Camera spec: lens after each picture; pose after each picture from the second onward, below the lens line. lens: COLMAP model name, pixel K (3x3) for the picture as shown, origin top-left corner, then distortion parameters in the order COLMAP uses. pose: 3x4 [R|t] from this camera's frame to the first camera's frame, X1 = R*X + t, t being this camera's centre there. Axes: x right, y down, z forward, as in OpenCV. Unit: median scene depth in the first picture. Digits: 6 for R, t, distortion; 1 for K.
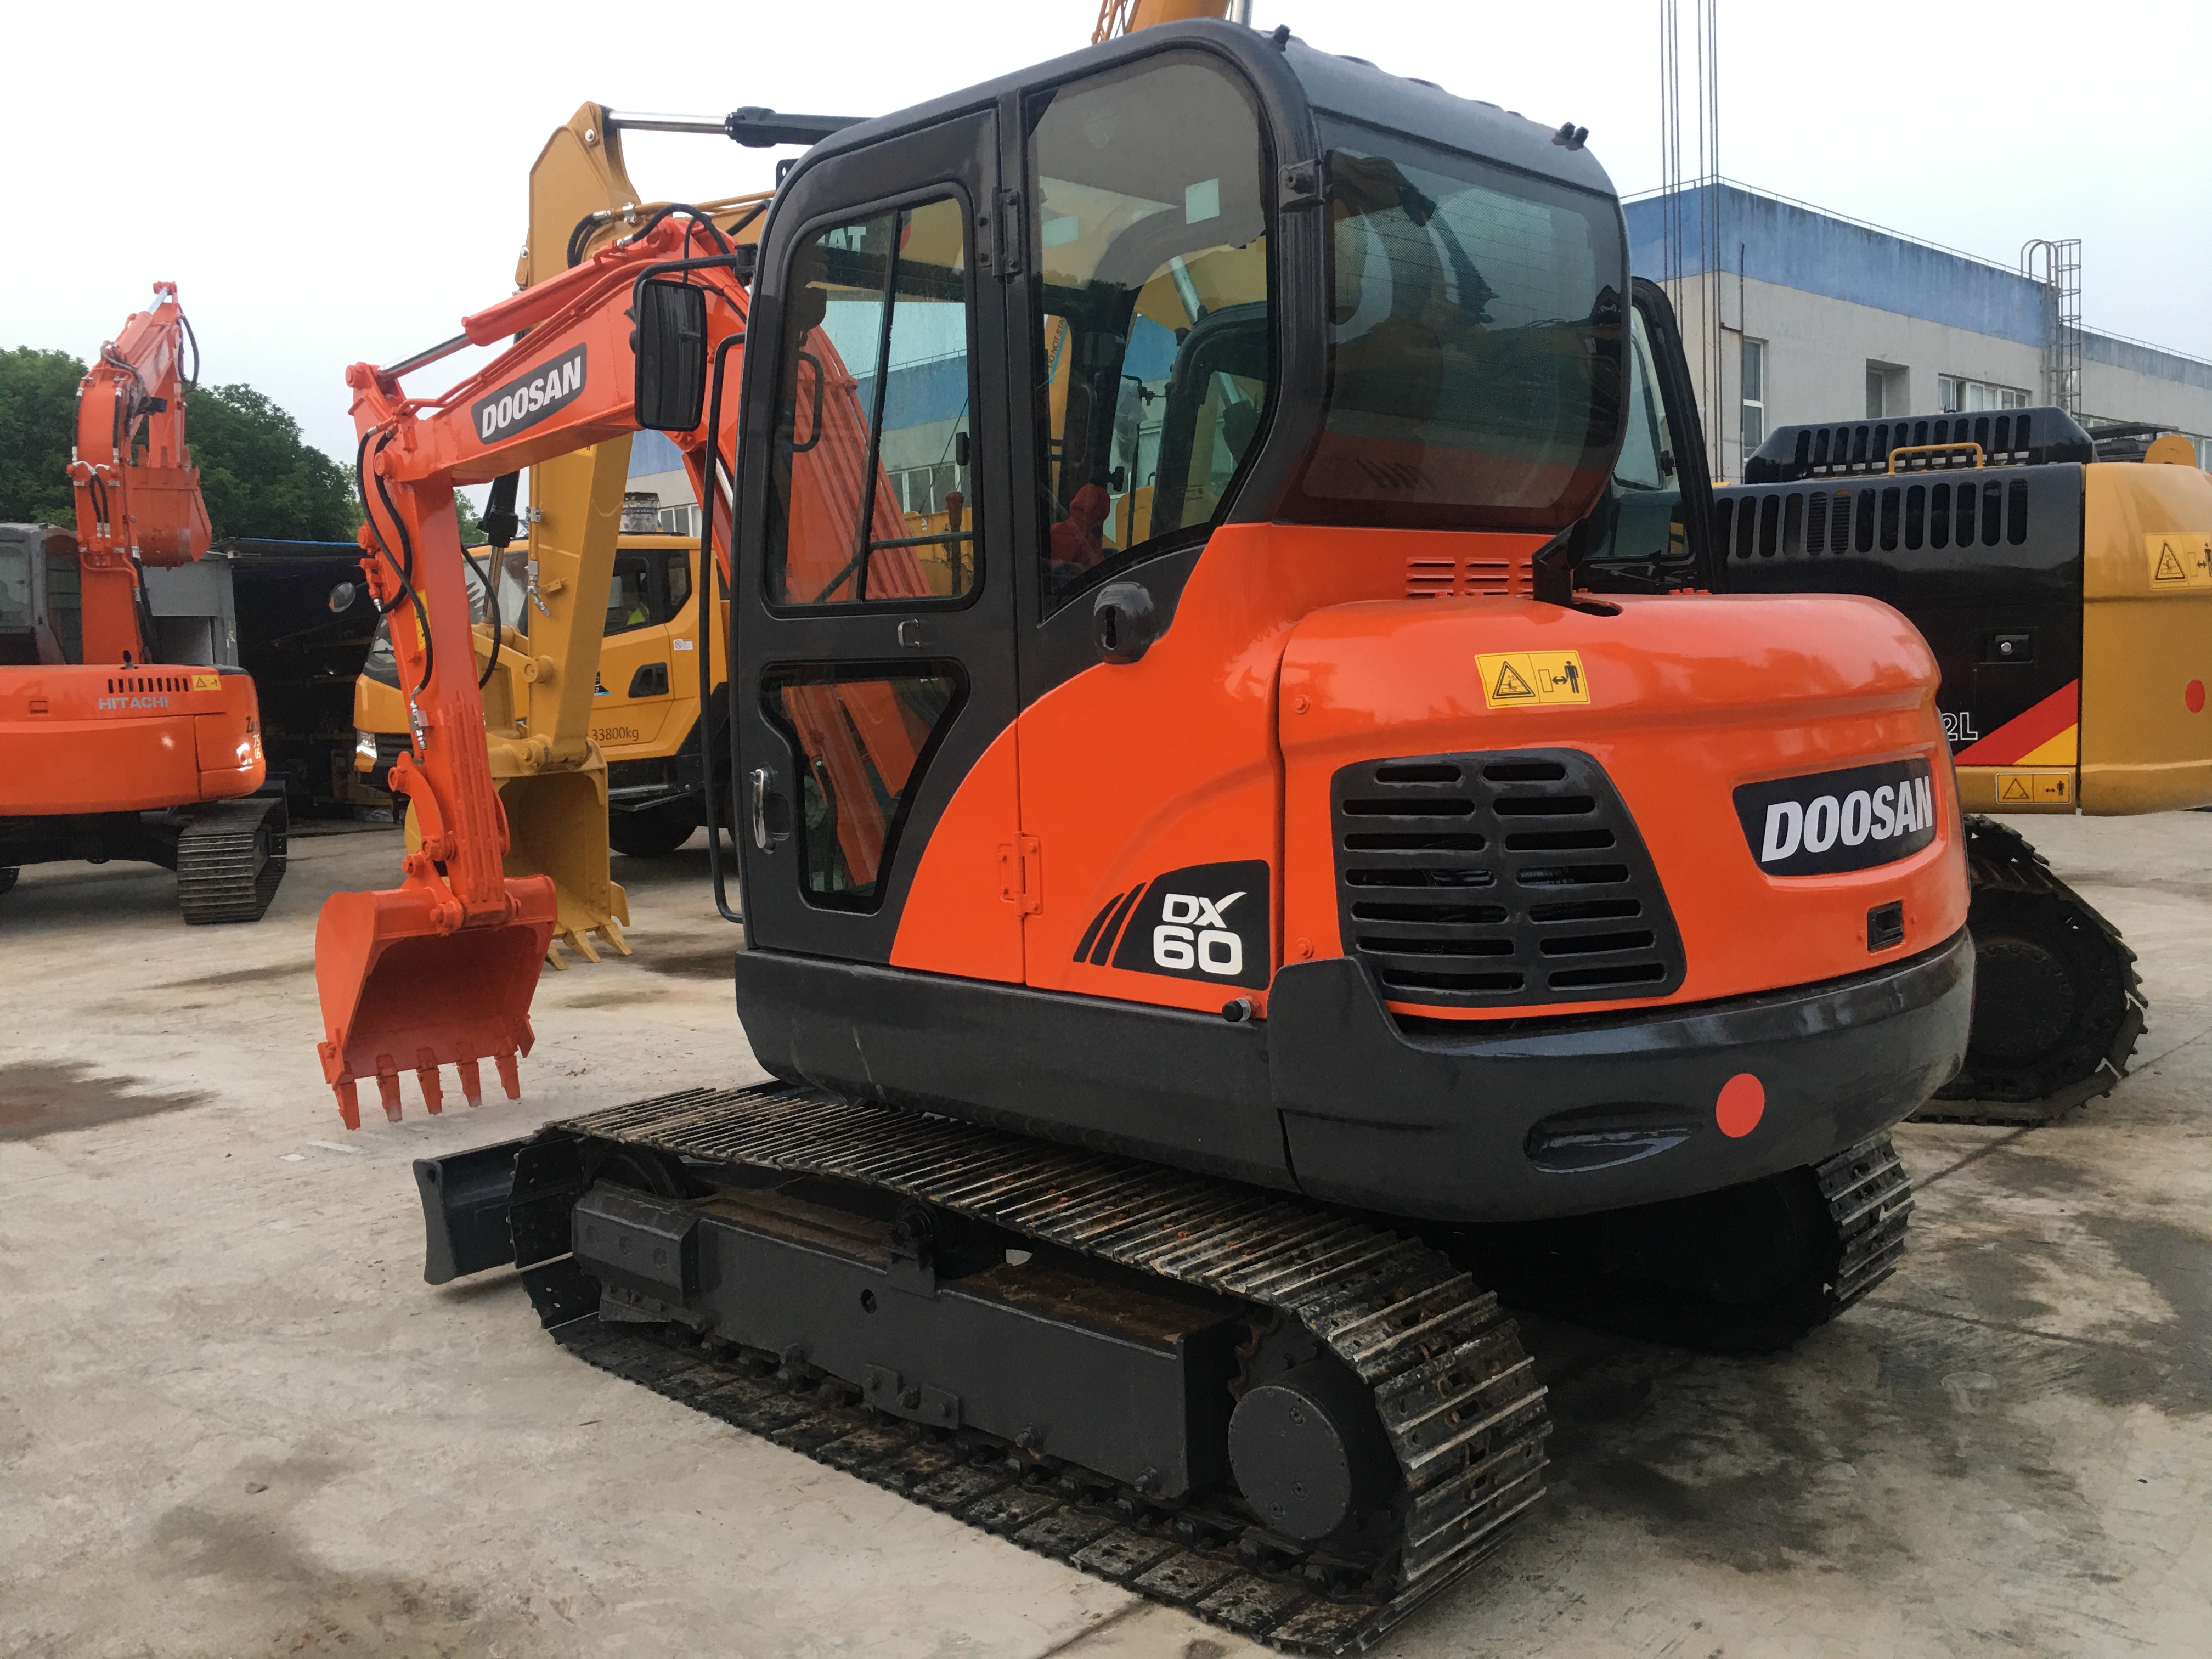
lens RADIAL K [[1894.3, 0, 1083.2], [0, 1894.3, 812.1], [0, 0, 1]] dist [0.077153, -0.113001]
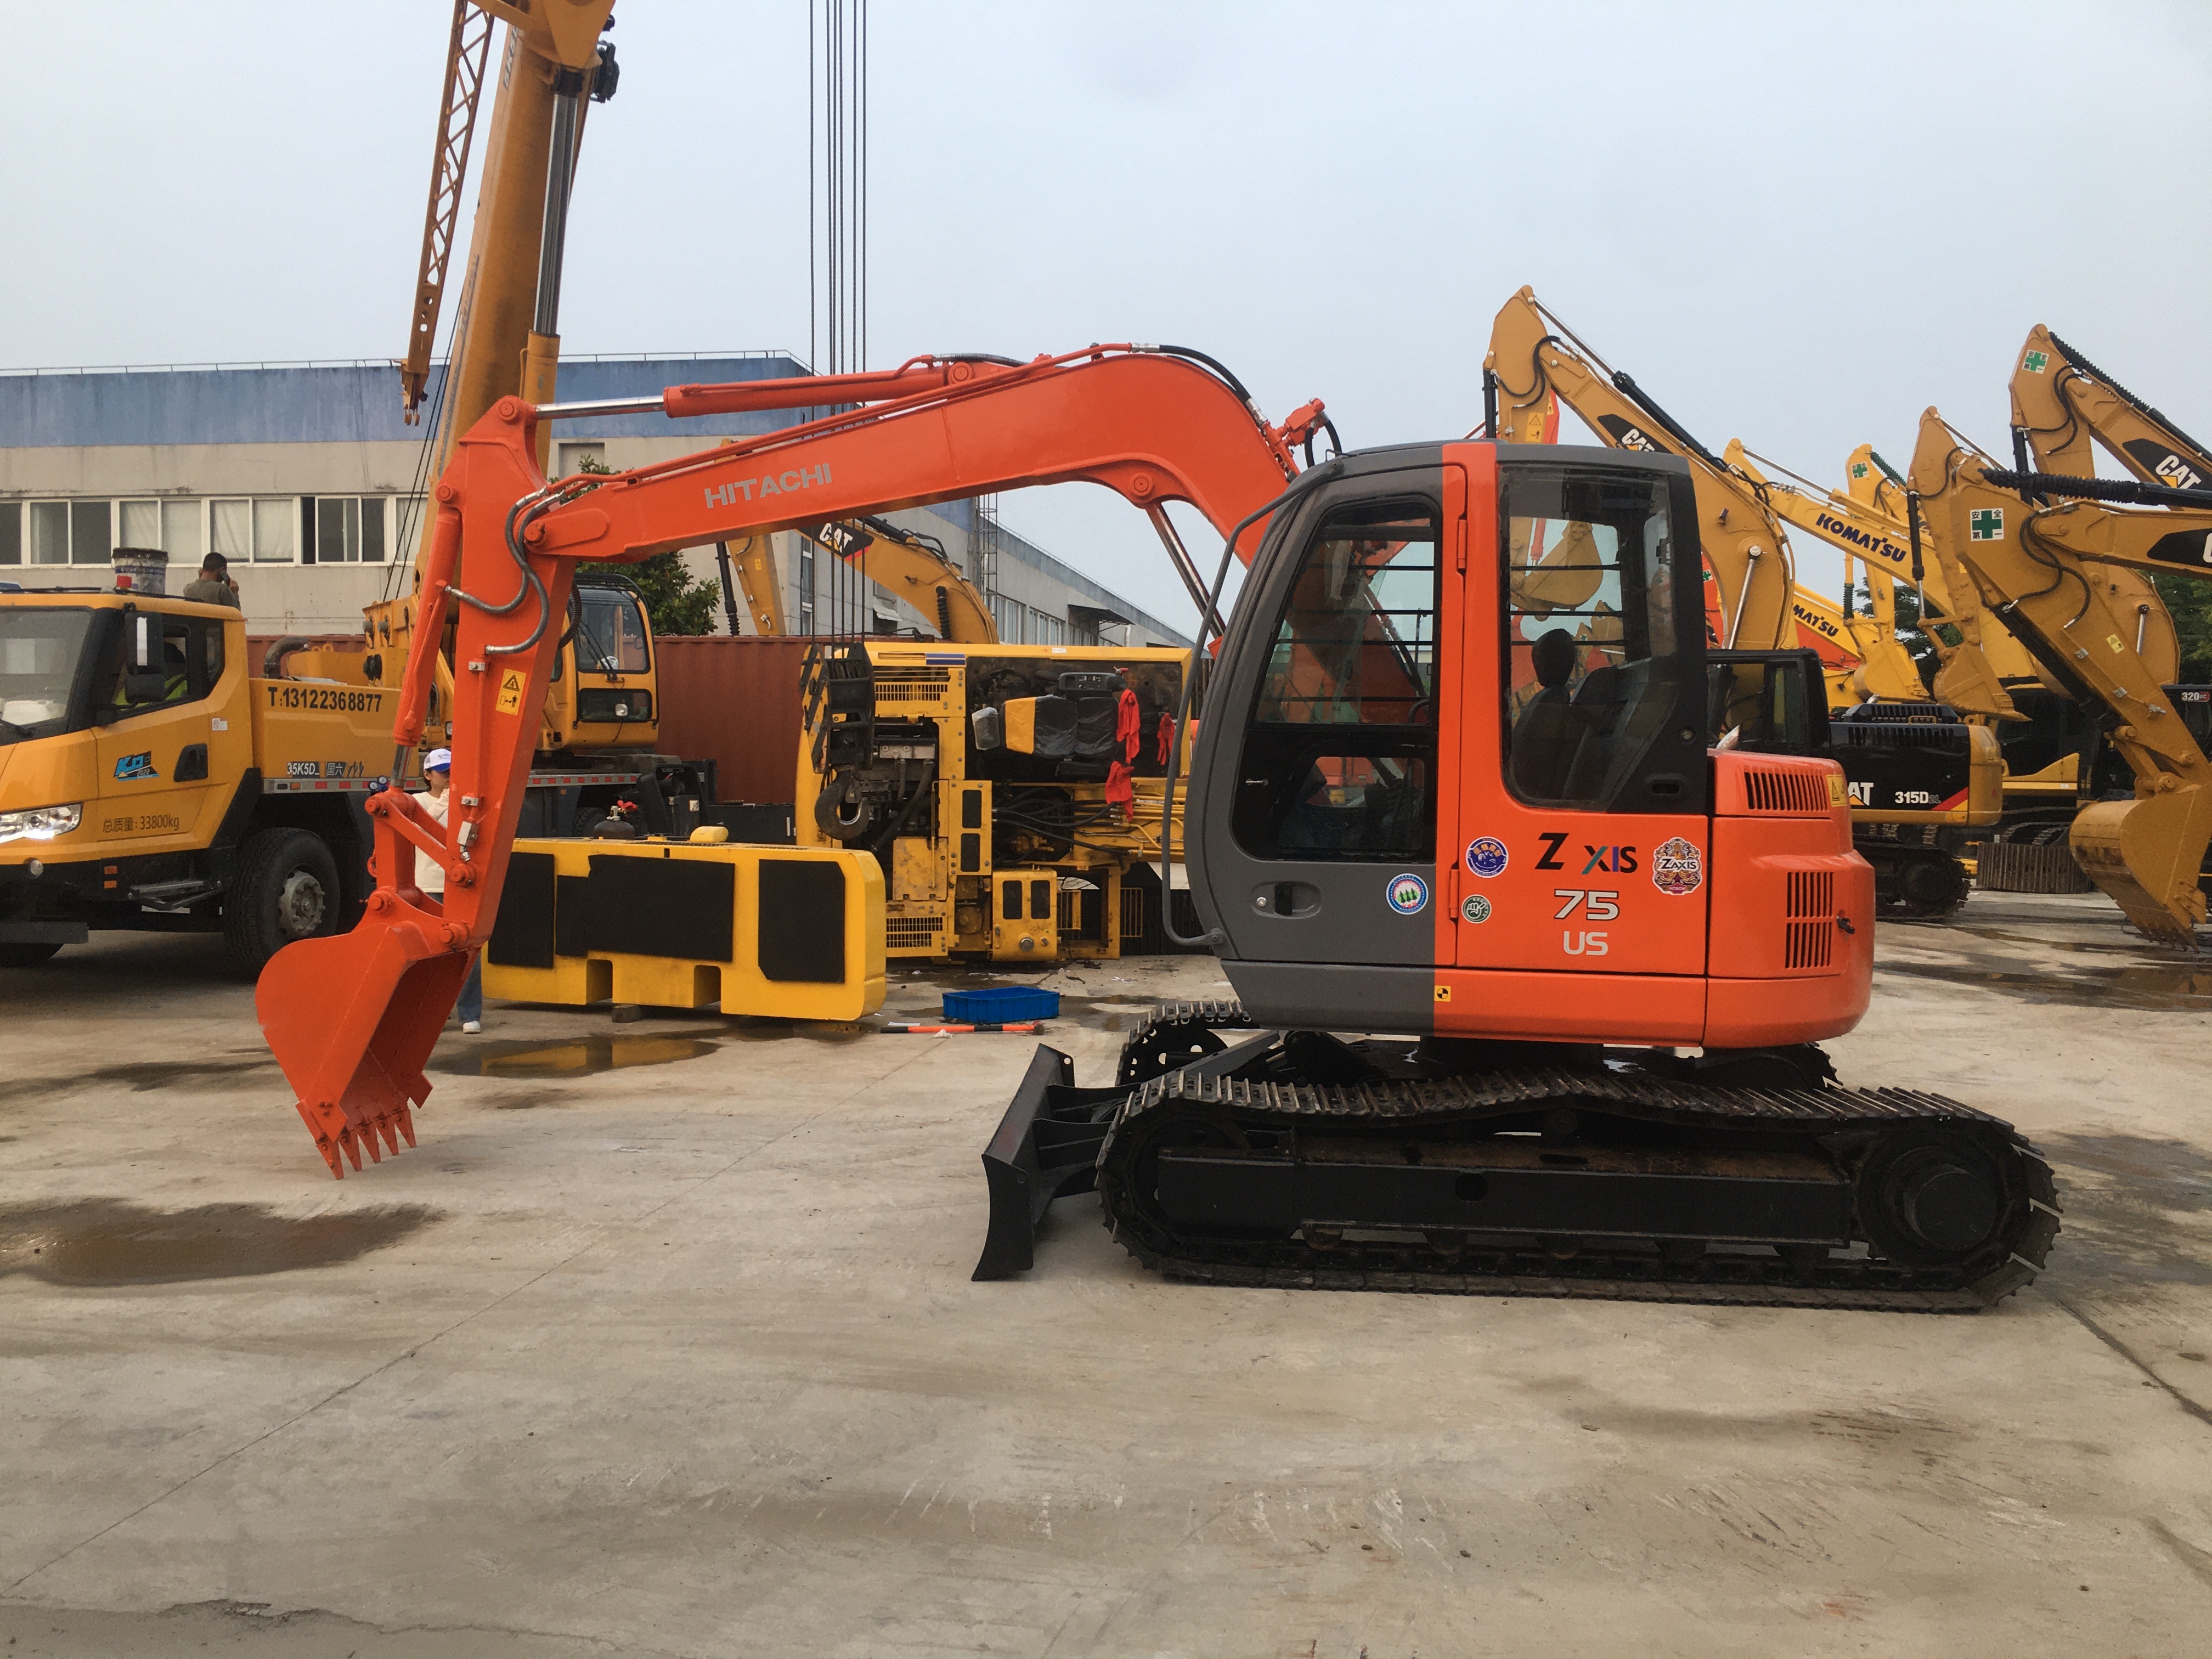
lens RADIAL K [[1894.3, 0, 1094.1], [0, 1894.3, 808.2], [0, 0, 1]] dist [0.077153, -0.113001]
pose [[0.805944, 0.033087, 0.591067, -1.079702], [0.003729, 0.998133, -0.060959, 0.020203], [-0.591981, 0.051334, 0.804316, 0.084810]]
